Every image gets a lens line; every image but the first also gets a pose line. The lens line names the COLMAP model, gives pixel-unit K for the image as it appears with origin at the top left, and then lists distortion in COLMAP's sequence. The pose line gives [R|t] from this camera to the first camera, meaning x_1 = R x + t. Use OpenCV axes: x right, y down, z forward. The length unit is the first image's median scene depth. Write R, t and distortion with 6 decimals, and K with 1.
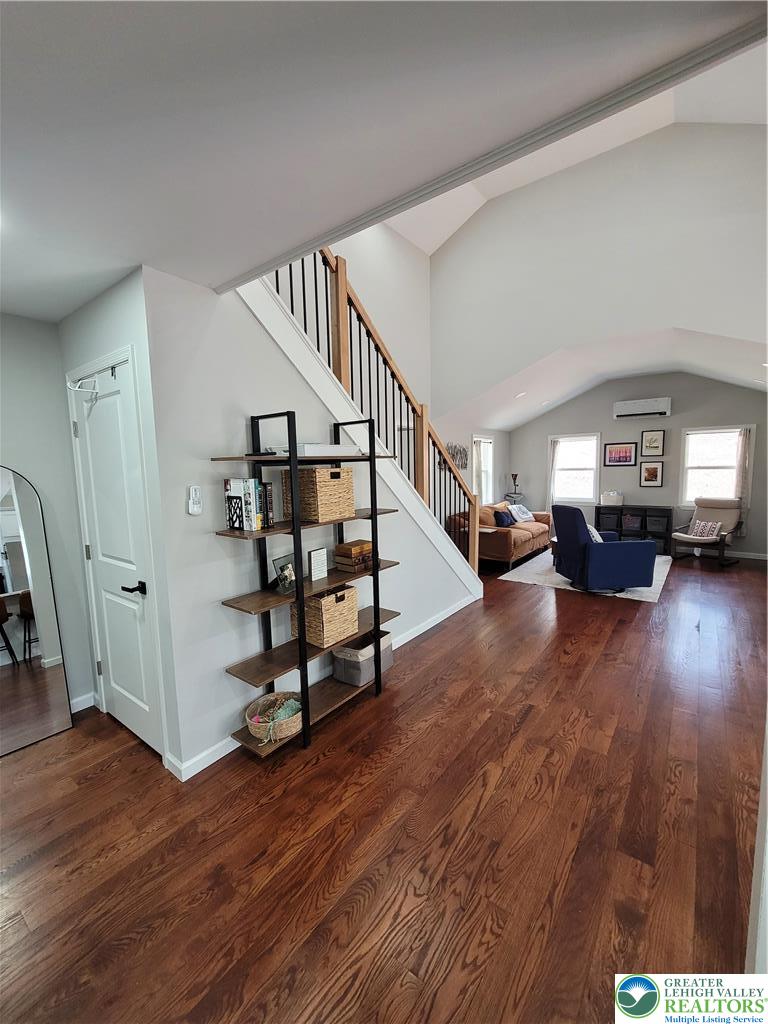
lens RADIAL K [[418.7, 0, 388.6], [0, 418.7, 516.3], [0, 0, 1]] dist [-0.006770, -0.000097]
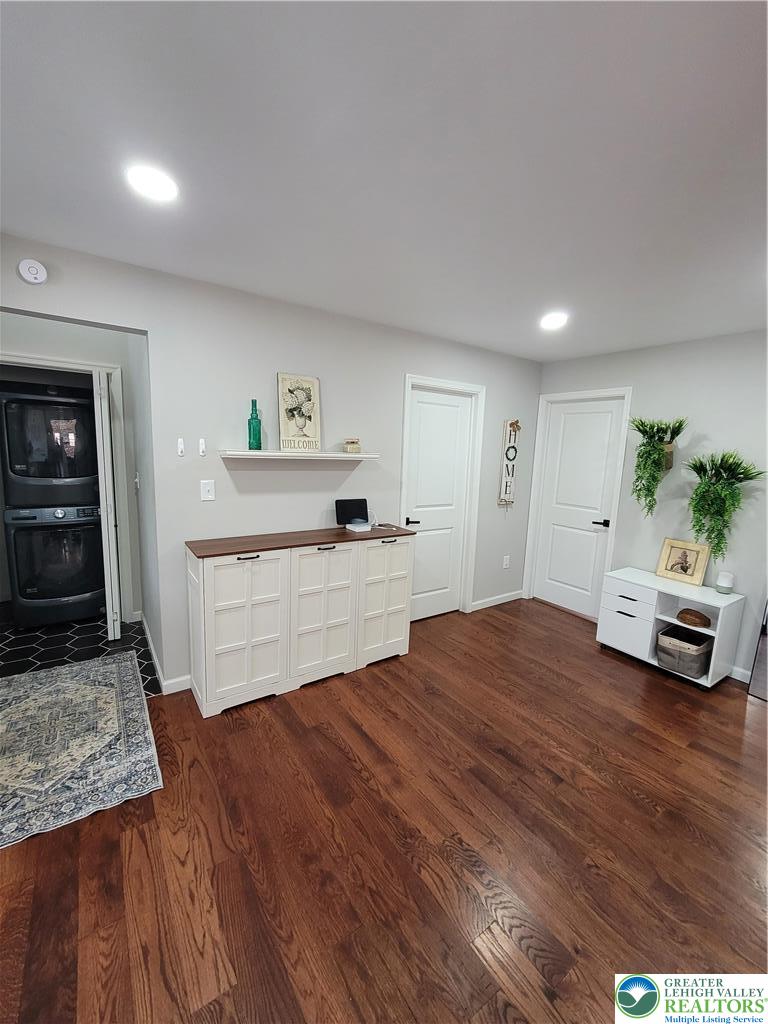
lens RADIAL K [[418.7, 0, 383.9], [0, 418.7, 509.7], [0, 0, 1]] dist [-0.006770, -0.000097]
pose [[-0.320470, 0.143694, -0.936296, 0.148551], [-0.140399, 0.970305, 0.196969, -0.012152], [0.936796, 0.194578, -0.290779, 0.056586]]
